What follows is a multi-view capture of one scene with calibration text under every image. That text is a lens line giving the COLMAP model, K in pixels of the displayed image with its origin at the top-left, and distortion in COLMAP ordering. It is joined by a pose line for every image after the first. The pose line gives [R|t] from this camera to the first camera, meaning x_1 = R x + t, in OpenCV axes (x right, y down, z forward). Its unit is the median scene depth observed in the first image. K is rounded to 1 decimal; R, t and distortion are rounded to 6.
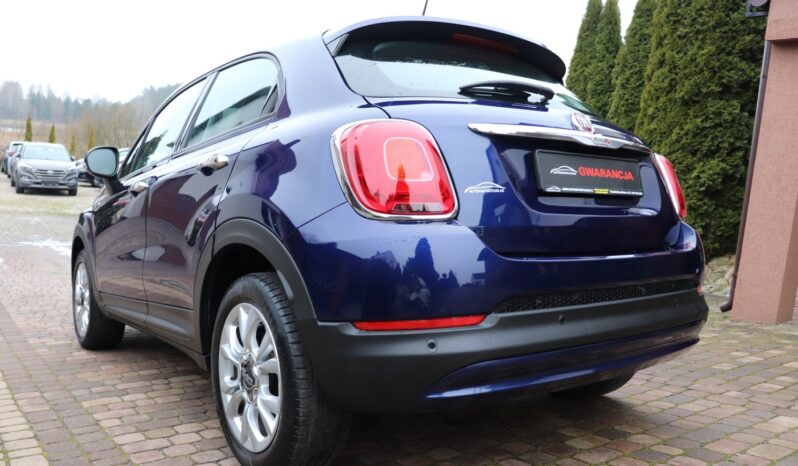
lens RADIAL K [[662.0, 0, 398.2], [0, 662.0, 234.4], [0, 0, 1]] dist [-0.171519, 0.135186]
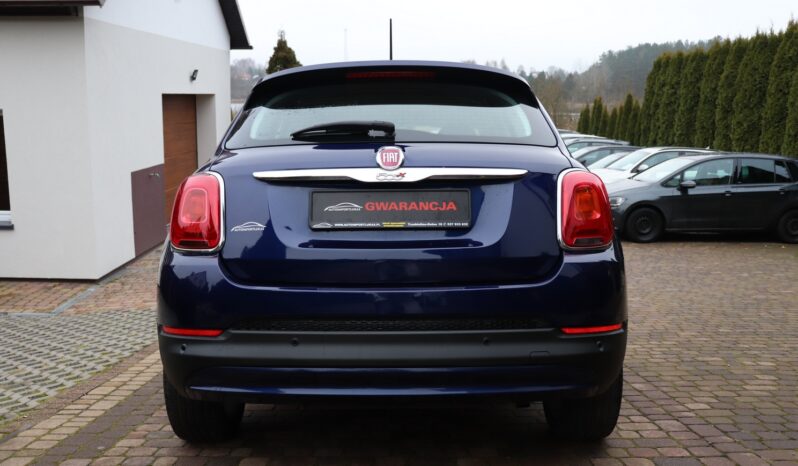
lens RADIAL K [[758.9, 0, 398.0], [0, 758.9, 228.2], [0, 0, 1]] dist [-0.077050, 0.000000]
pose [[0.796361, 0.013677, -0.604667, 1.127207], [-0.005613, 0.999868, 0.015224, -0.085314], [0.604796, -0.008730, 0.796333, 0.051412]]
